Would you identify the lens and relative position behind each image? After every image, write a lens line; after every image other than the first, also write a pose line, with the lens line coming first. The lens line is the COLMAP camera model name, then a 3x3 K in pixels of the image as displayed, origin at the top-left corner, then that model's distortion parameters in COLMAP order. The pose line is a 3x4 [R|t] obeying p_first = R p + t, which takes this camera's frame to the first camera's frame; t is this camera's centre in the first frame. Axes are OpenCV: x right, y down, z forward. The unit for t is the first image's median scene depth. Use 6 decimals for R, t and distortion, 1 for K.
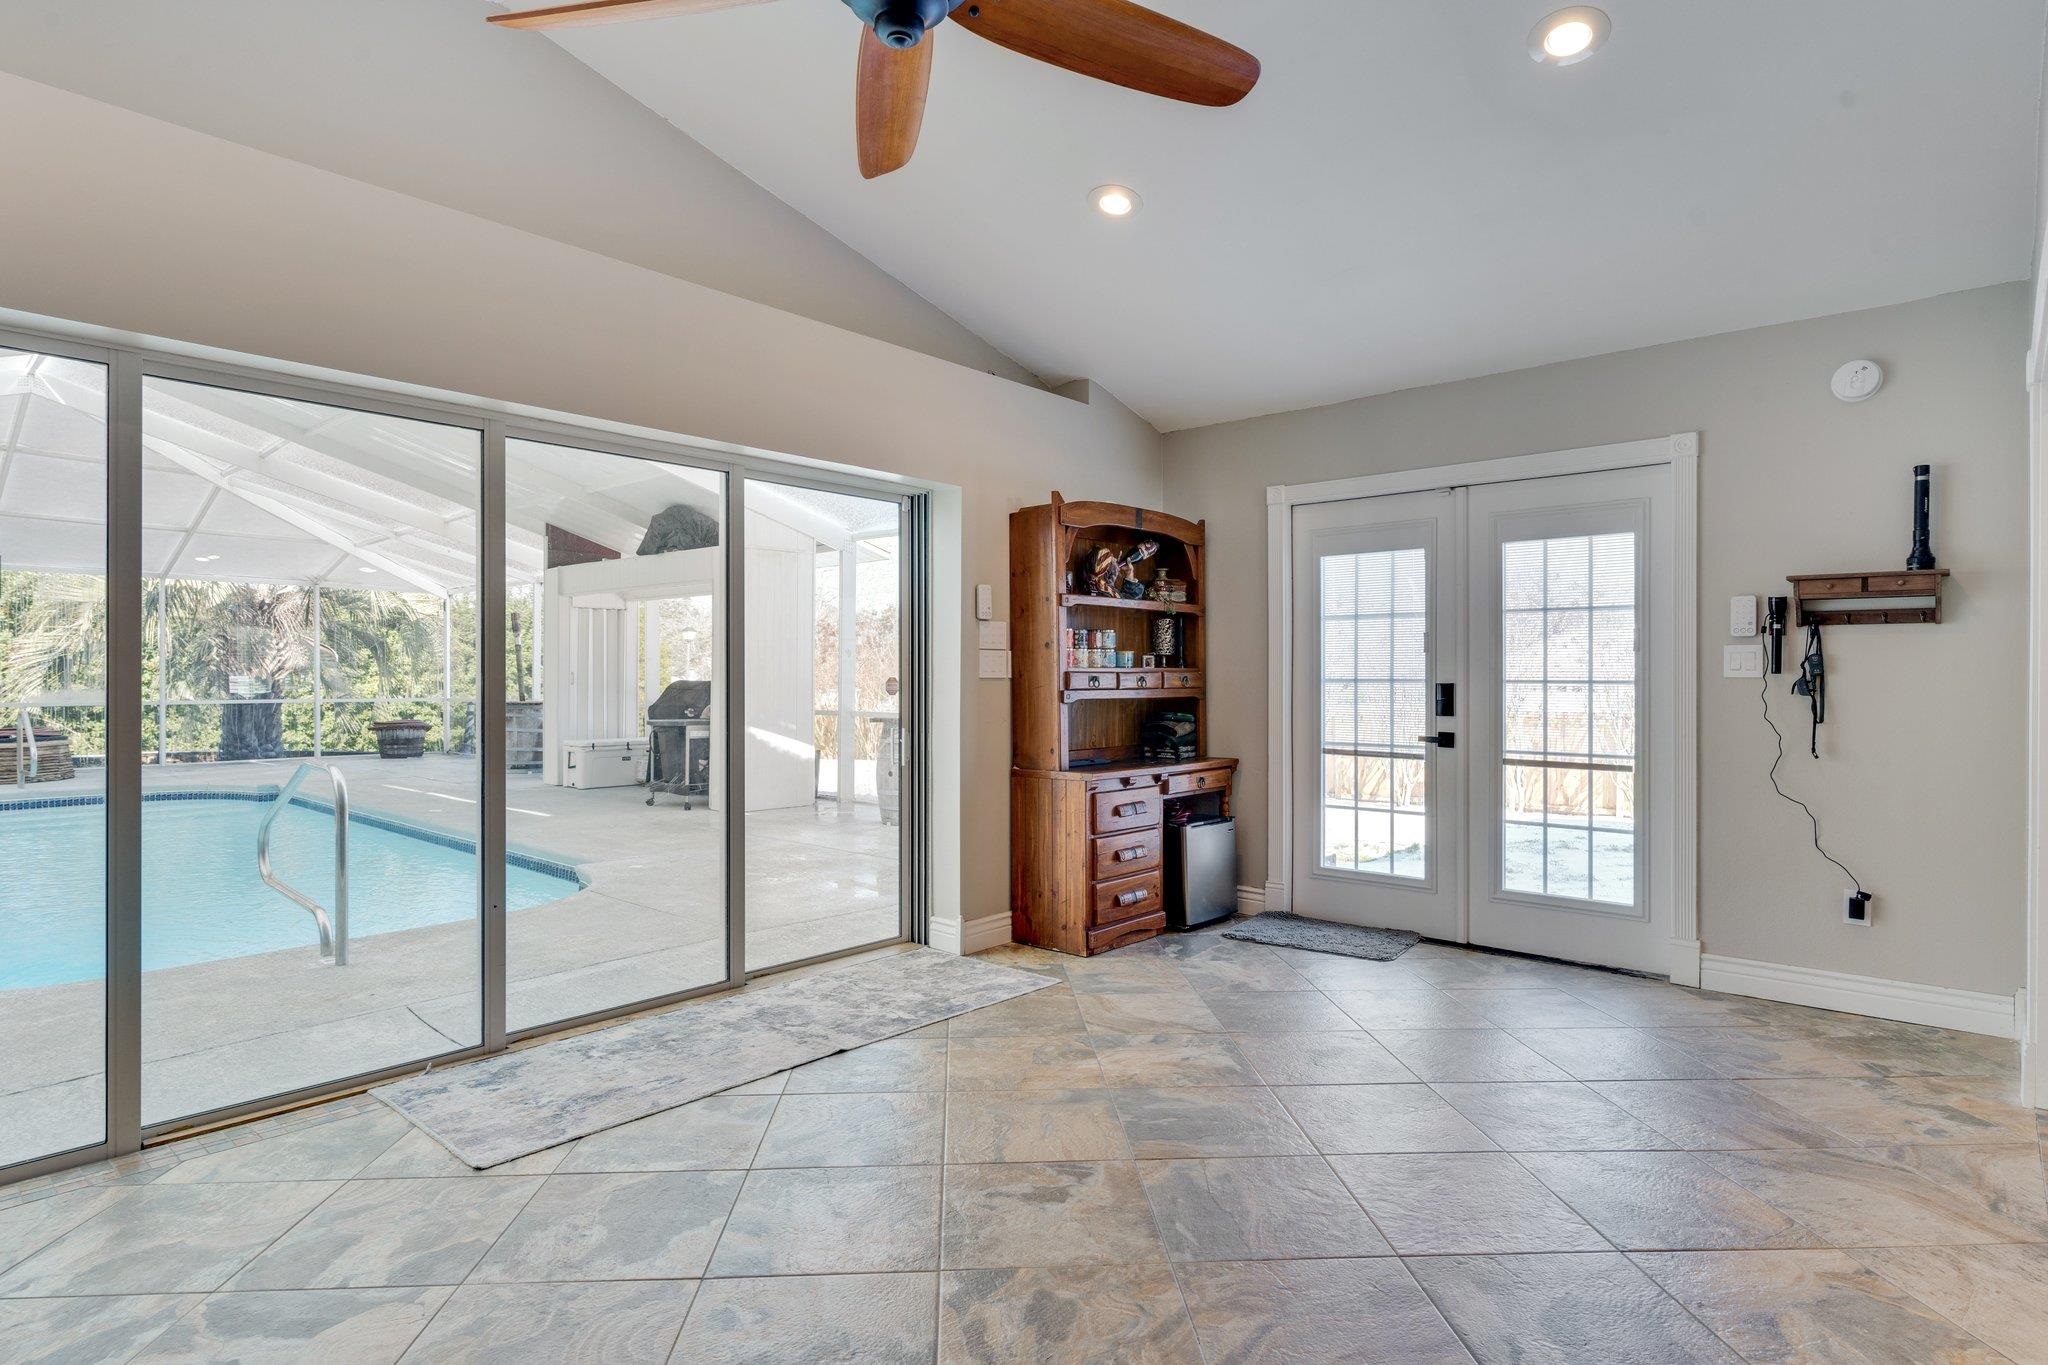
lens RADIAL K [[1069.6, 0, 1017.9], [0, 1069.6, 673.6], [0, 0, 1]] dist [-0.003122, -0.000631]
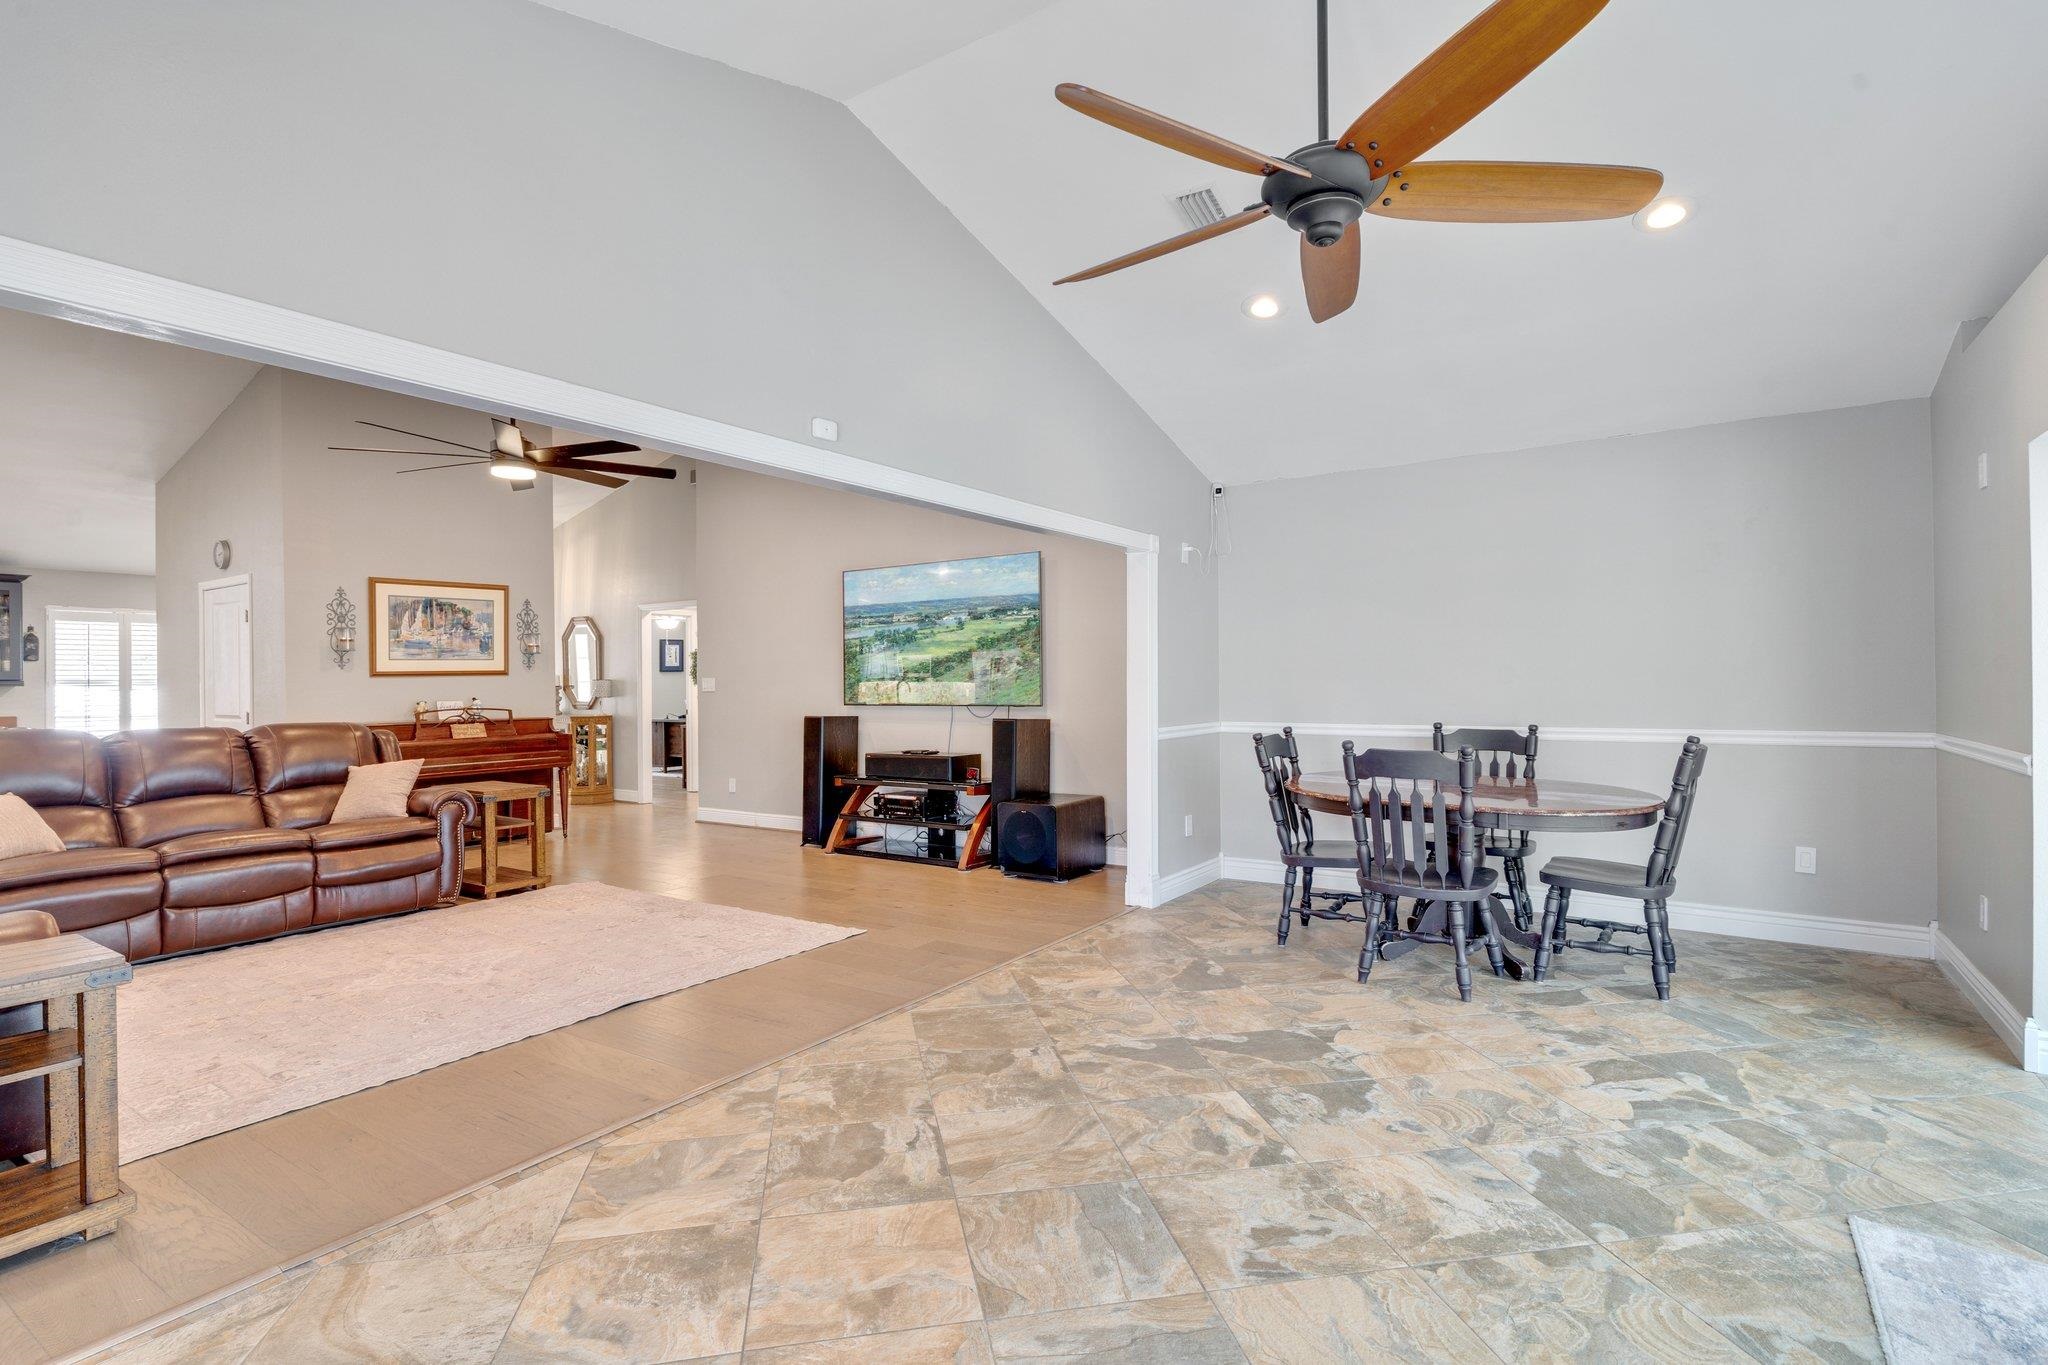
lens RADIAL K [[982.2, 0, 1008.7], [0, 982.2, 678.7], [0, 0, 1]] dist [0.002338, 0.000027]
pose [[-0.992019, 0.008624, -0.125790, 0.091490], [0.009296, 0.999945, -0.004759, -0.008120], [0.125742, -0.005890, -0.992045, 0.448393]]
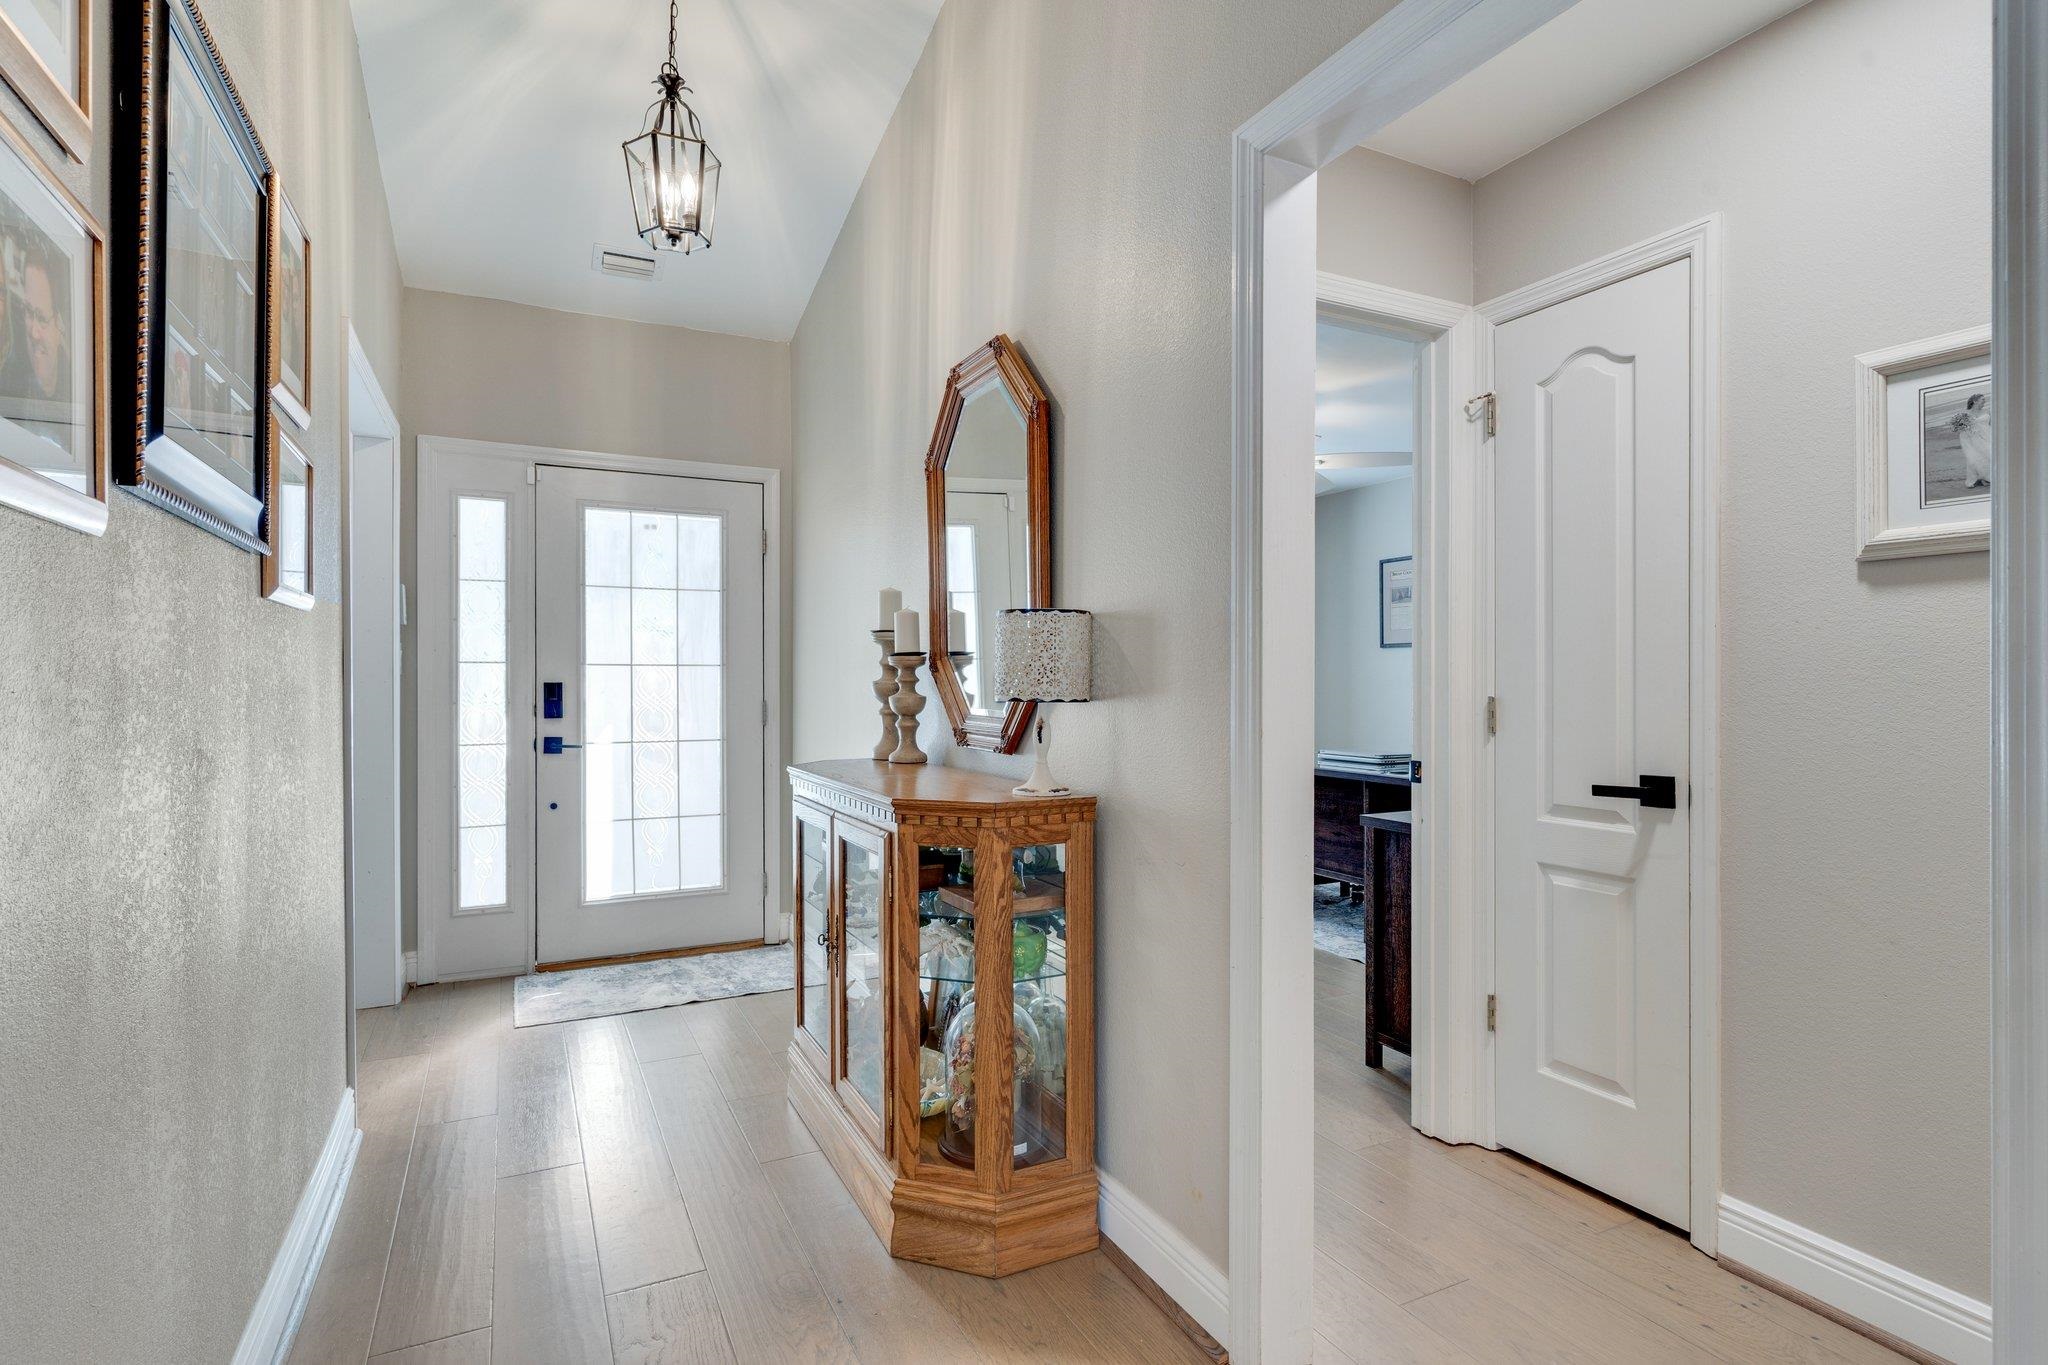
lens RADIAL K [[980.0, 0, 1018.1], [0, 980.0, 677.2], [0, 0, 1]] dist [0.002780, -0.000051]
pose [[-0.930959, 0.001744, 0.365119, 0.325518], [0.001193, 0.999998, -0.001734, -0.002115], [-0.365122, -0.001179, -0.930959, -0.471248]]
